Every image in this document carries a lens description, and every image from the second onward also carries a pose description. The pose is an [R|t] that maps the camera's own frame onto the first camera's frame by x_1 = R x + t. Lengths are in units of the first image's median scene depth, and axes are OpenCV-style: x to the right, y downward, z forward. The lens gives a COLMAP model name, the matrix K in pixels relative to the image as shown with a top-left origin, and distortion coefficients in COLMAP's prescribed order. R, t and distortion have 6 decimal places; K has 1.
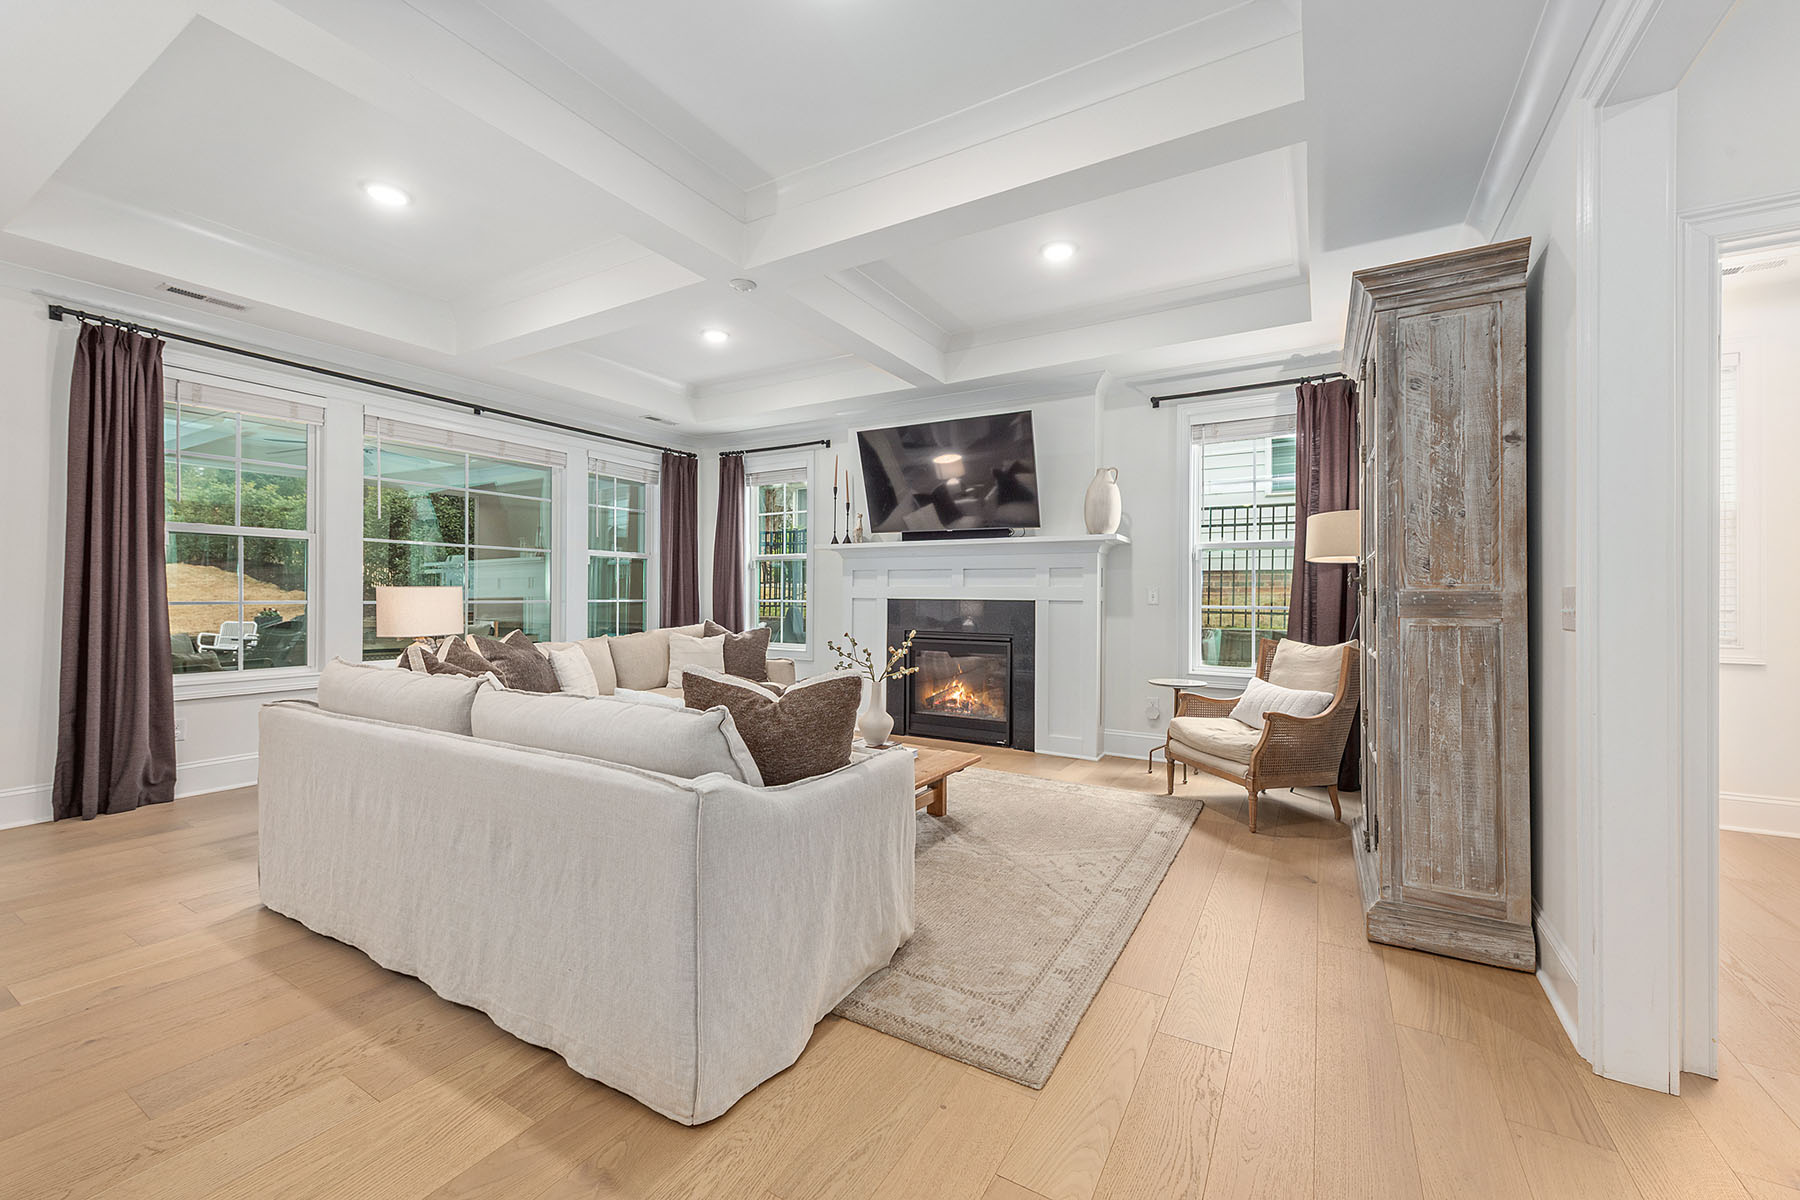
lens RADIAL K [[708.4, 0, 904.8], [0, 708.4, 596.4], [0, 0, 1]] dist [0.001358, -0.000377]
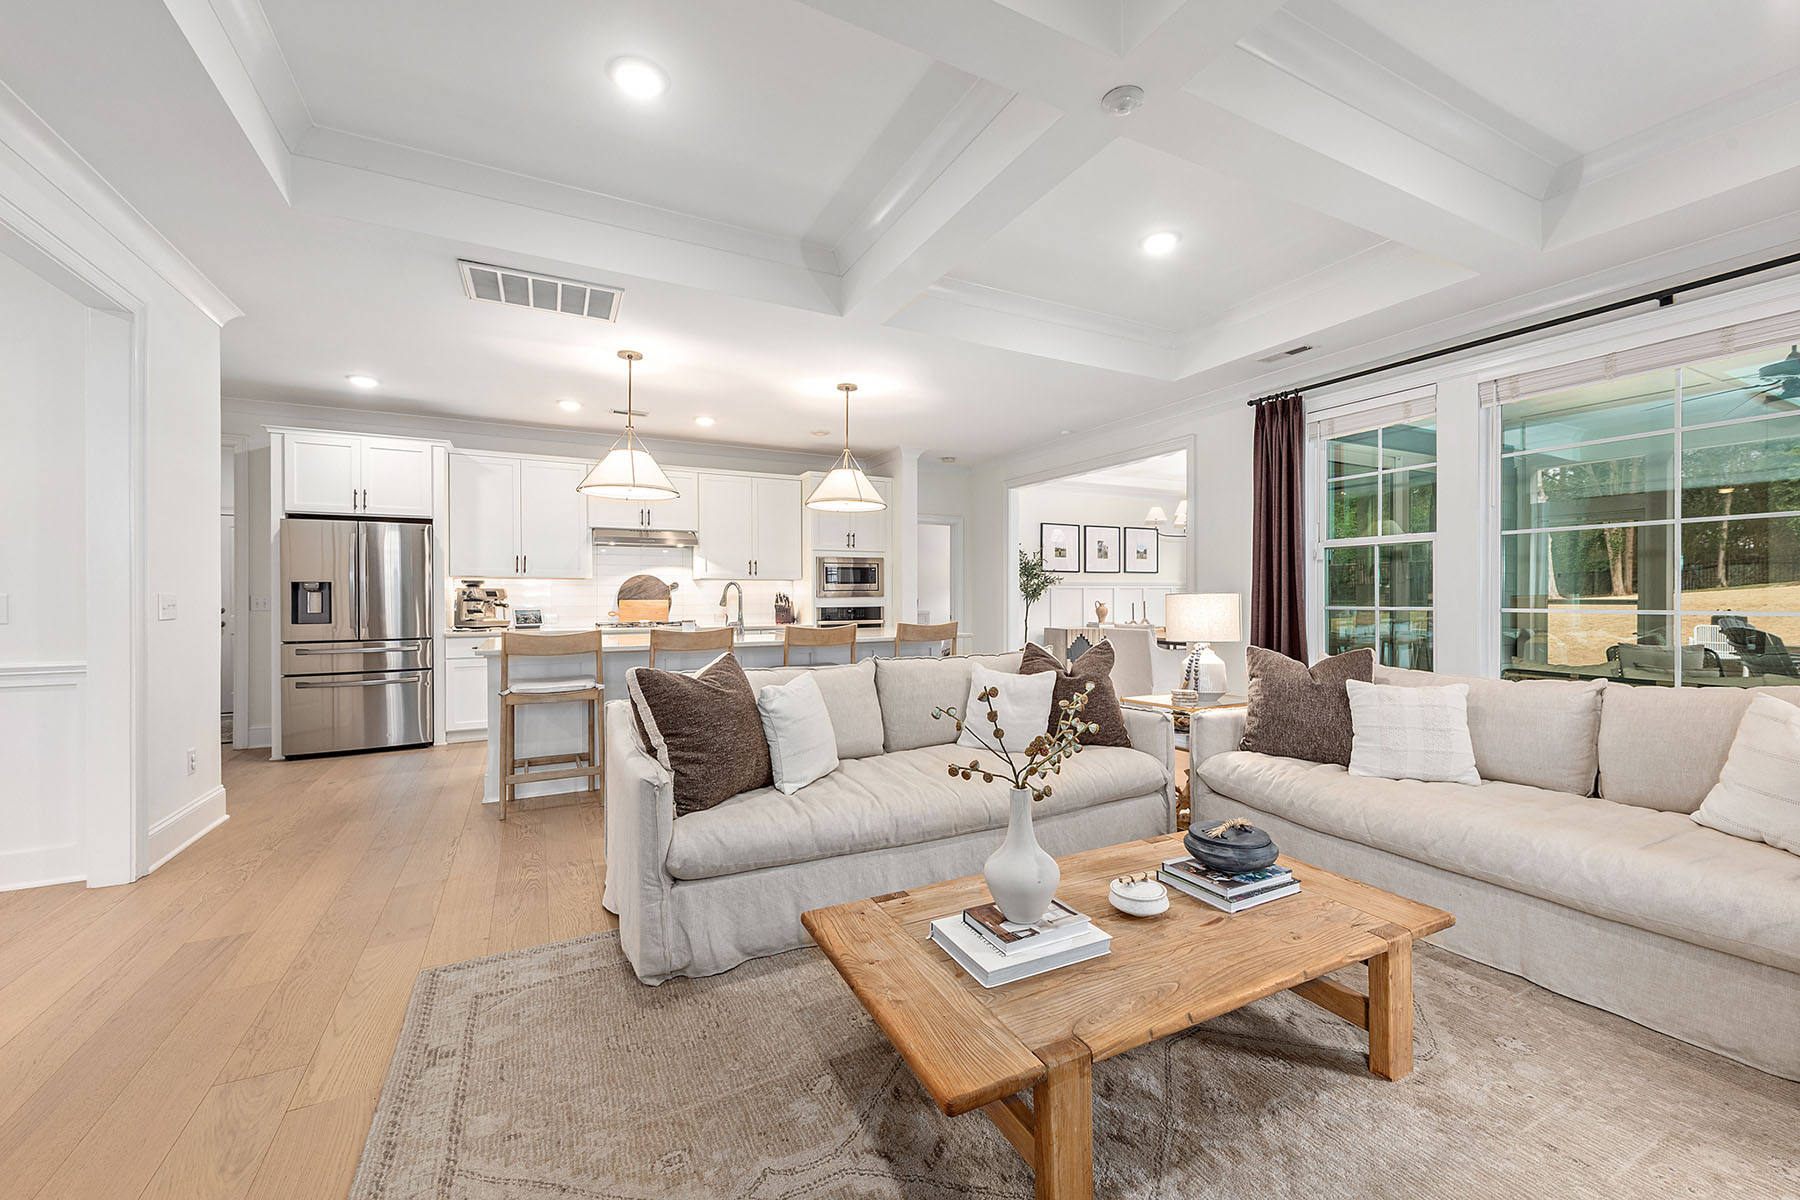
lens RADIAL K [[694.2, 0, 906.9], [0, 694.2, 602.2], [0, 0, 1]] dist [0.001911, 0.000016]
pose [[-0.527049, 0.002137, -0.849832, 0.280692], [-0.001821, 0.999992, 0.003645, -0.002203], [0.849833, 0.003469, -0.527041, 0.854015]]
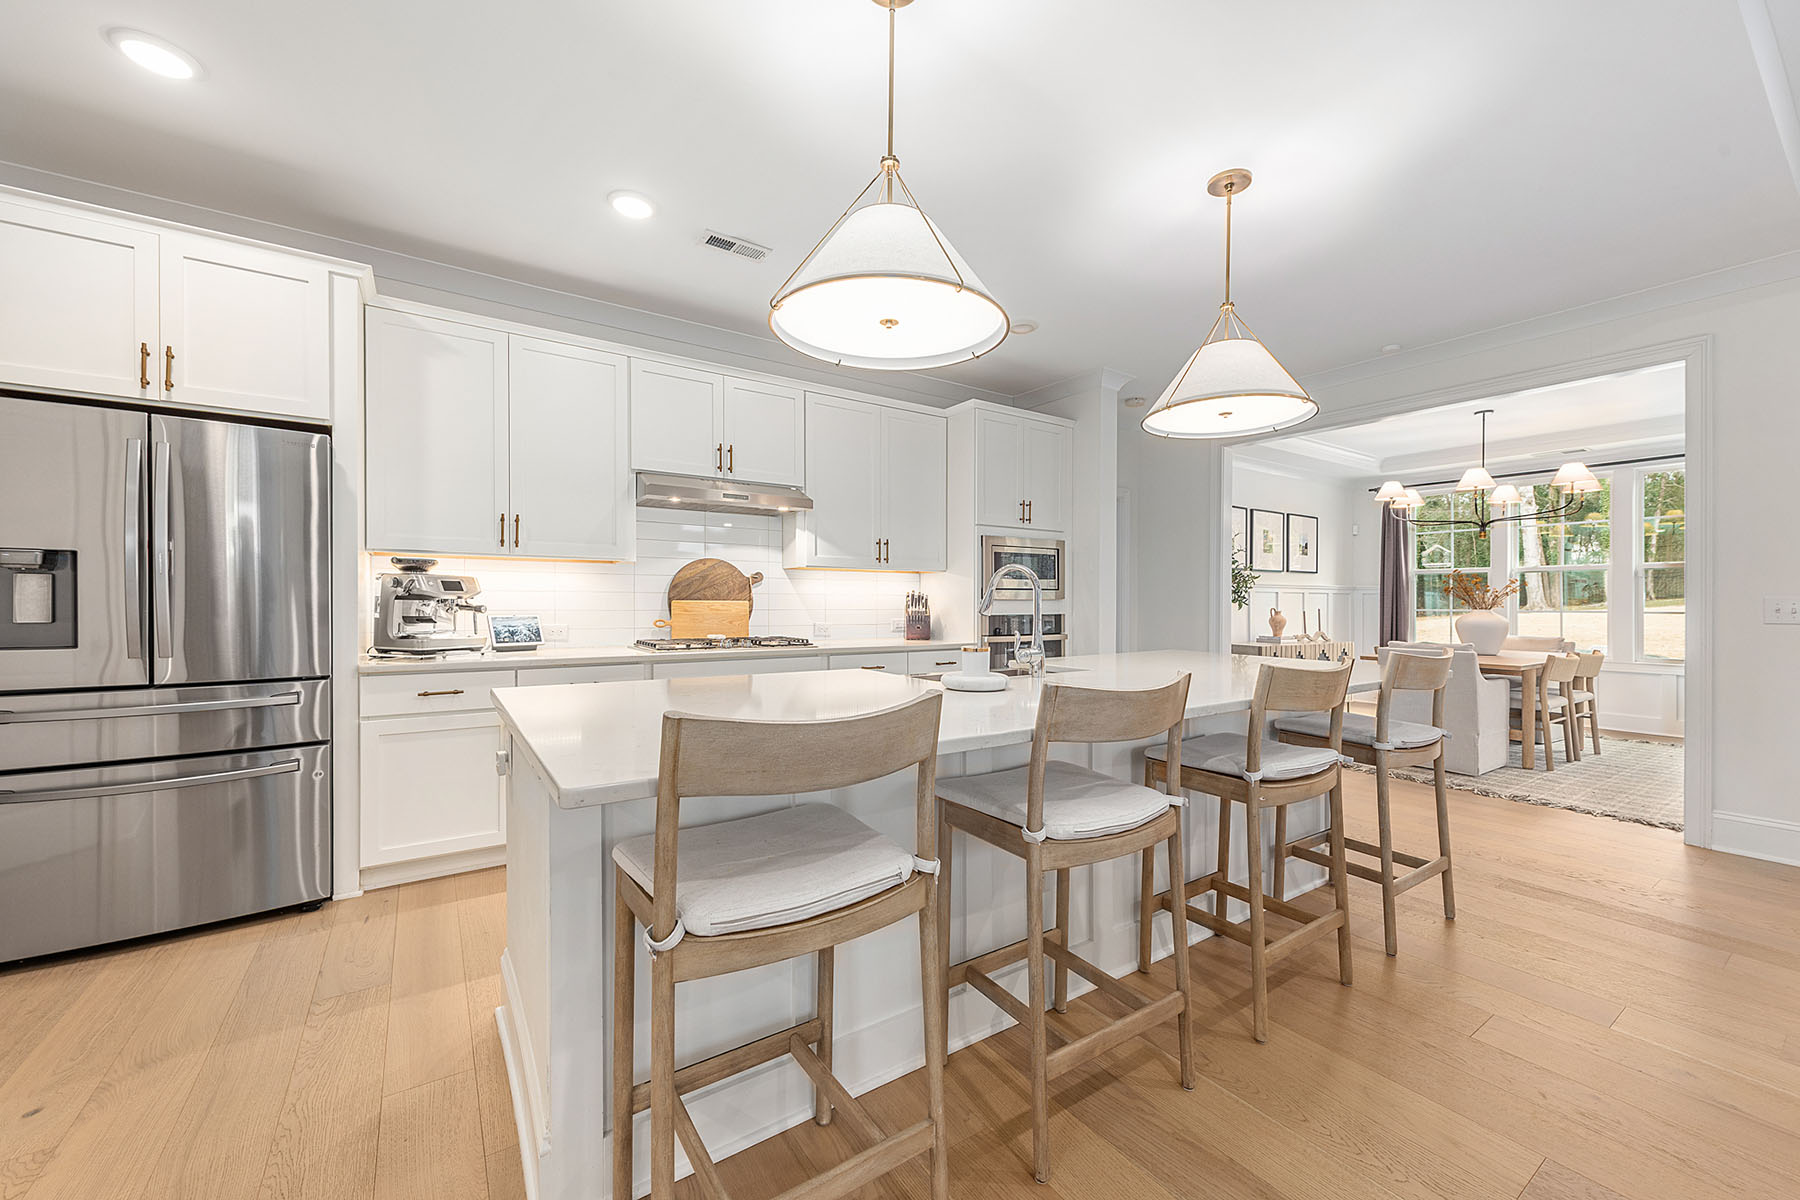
lens RADIAL K [[686.1, 0, 909.9], [0, 686.1, 606.2], [0, 0, 1]] dist [0.000193, -0.000428]
pose [[-0.430311, -0.003757, -0.902673, 0.008387], [-0.009631, 0.999954, 0.000429, 0.003496], [0.902629, 0.008879, -0.430327, 0.226213]]
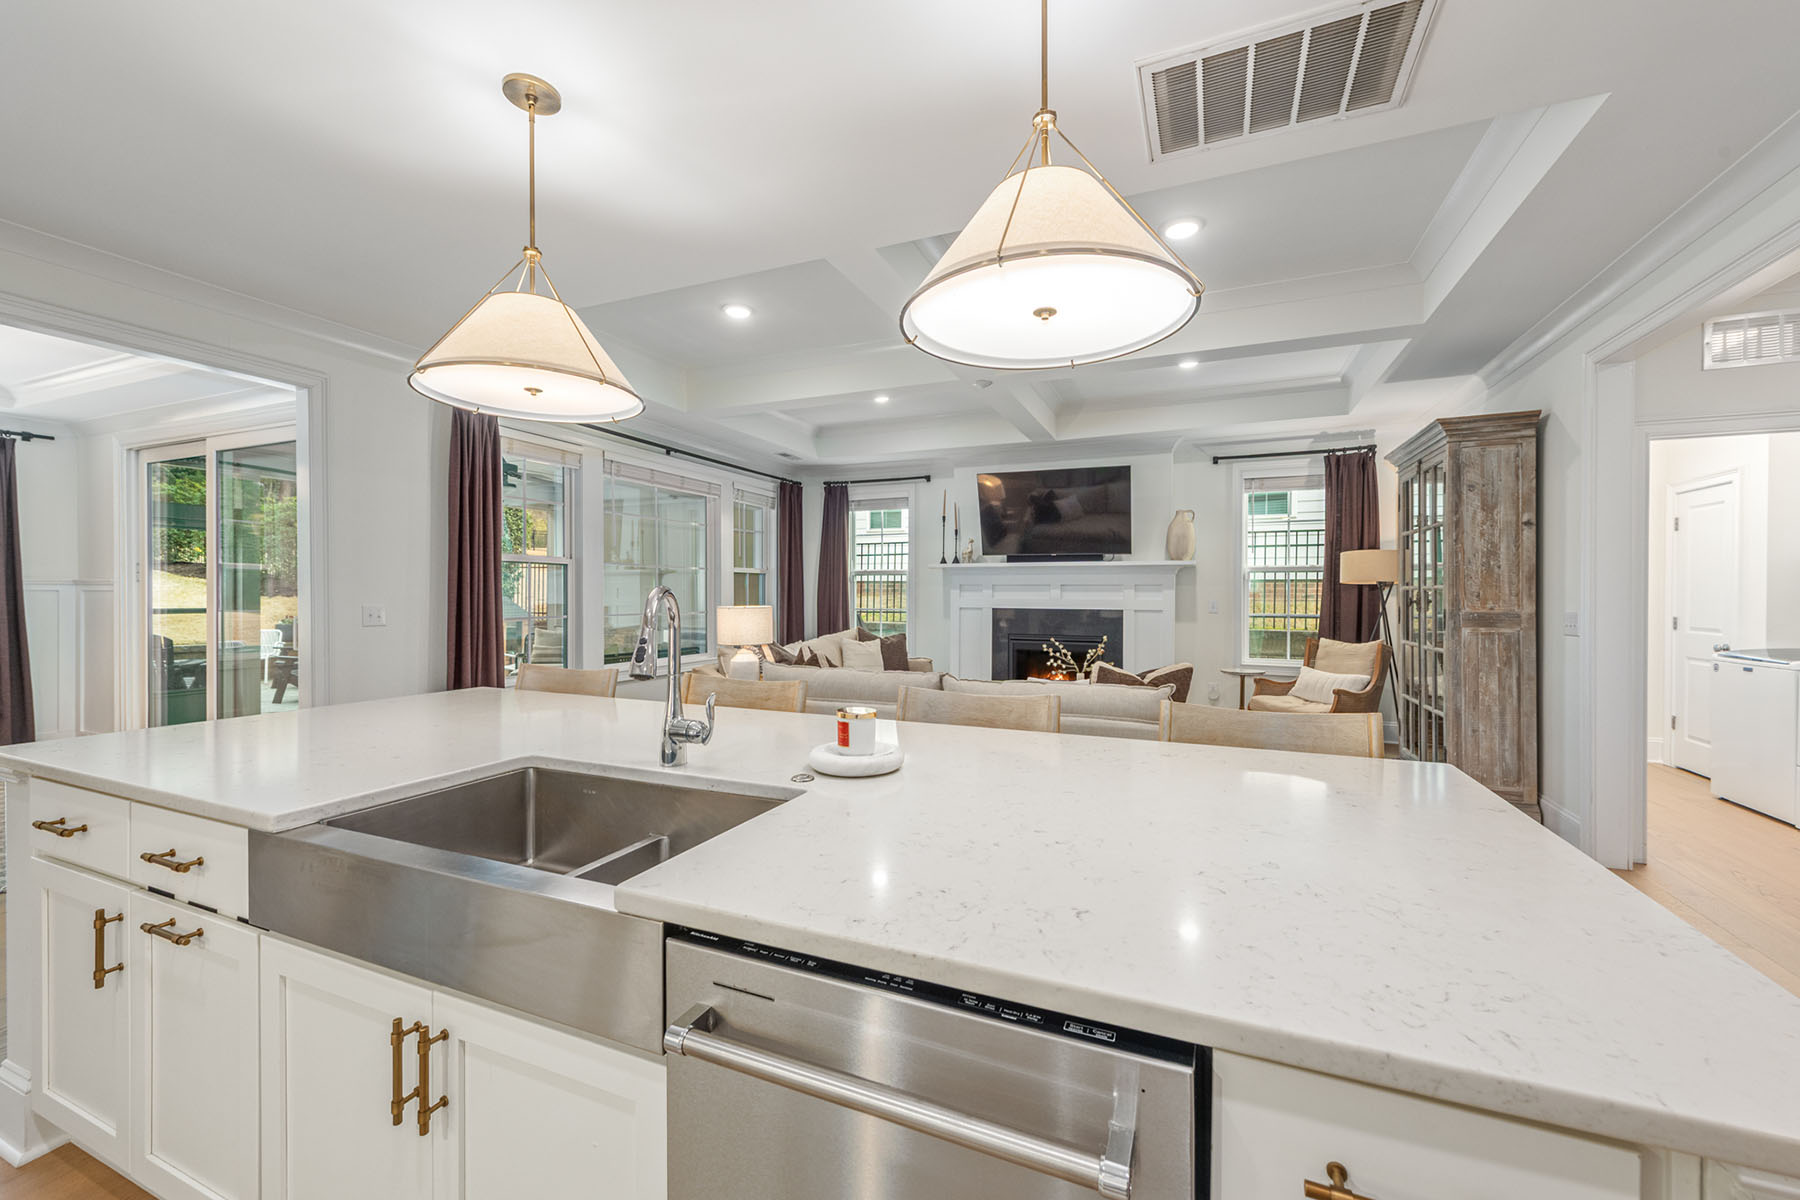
lens RADIAL K [[700.8, 0, 907.1], [0, 700.8, 601.7], [0, 0, 1]] dist [0.000052, -0.000276]
pose [[0.991086, -0.004224, 0.133154, -0.406942], [0.002976, 0.999950, 0.009567, -0.025080], [-0.133188, -0.009085, 0.991049, -0.229955]]
